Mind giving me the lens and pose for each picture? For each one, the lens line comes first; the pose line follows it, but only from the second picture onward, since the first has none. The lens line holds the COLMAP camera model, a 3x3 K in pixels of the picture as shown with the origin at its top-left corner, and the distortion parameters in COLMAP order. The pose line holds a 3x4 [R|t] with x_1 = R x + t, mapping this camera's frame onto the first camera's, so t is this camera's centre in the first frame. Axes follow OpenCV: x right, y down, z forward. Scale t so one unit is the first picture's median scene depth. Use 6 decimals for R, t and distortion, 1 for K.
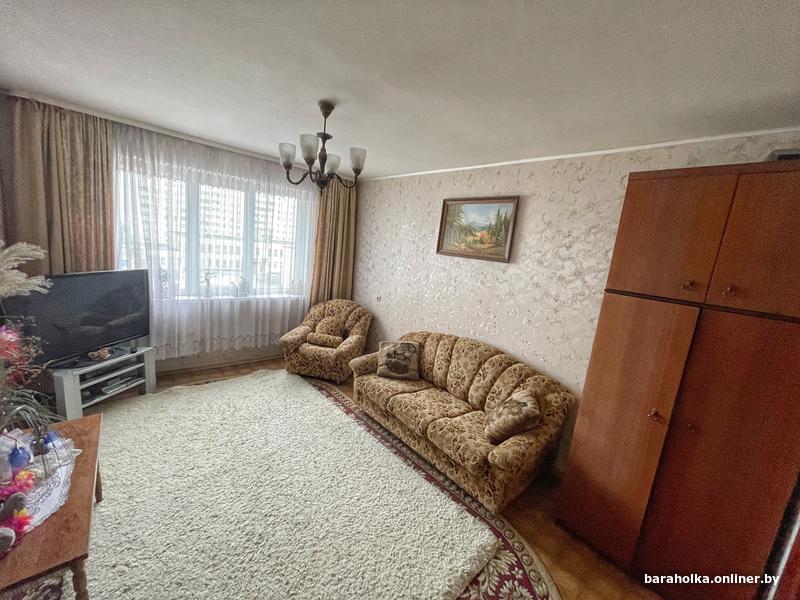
lens RADIAL K [[321.8, 0, 400.0], [0, 321.8, 300.0], [0, 0, 1]] dist [-0.002854, -0.000208]
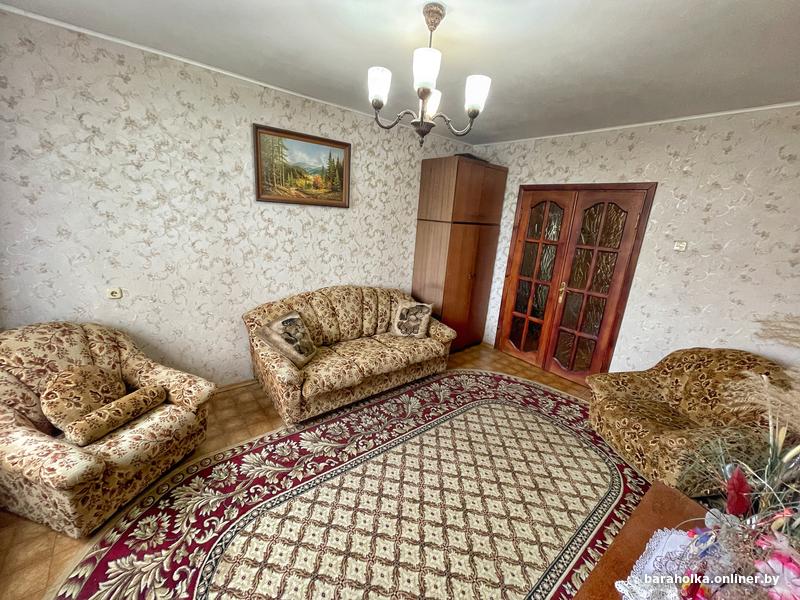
lens RADIAL K [[321.8, 0, 400.0], [0, 321.8, 300.0], [0, 0, 1]] dist [-0.002854, -0.000208]
pose [[0.052863, -0.371514, 0.926921, -0.753254], [0.095668, 0.925834, 0.365622, -0.198982], [-0.994009, 0.069349, 0.084485, 0.715093]]
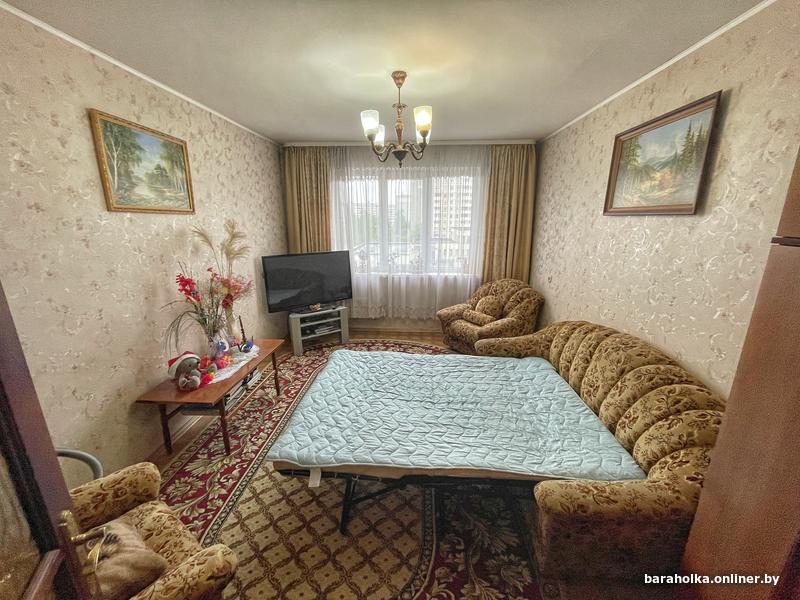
lens RADIAL K [[317.3, 0, 400.0], [0, 317.3, 300.0], [0, 0, 1]] dist [0.001893, 0.000341]
pose [[0.708170, 0.071327, -0.702430, 0.354345], [-0.043427, 0.997401, 0.057498, 0.029087], [0.704706, -0.010214, 0.709426, 0.194117]]
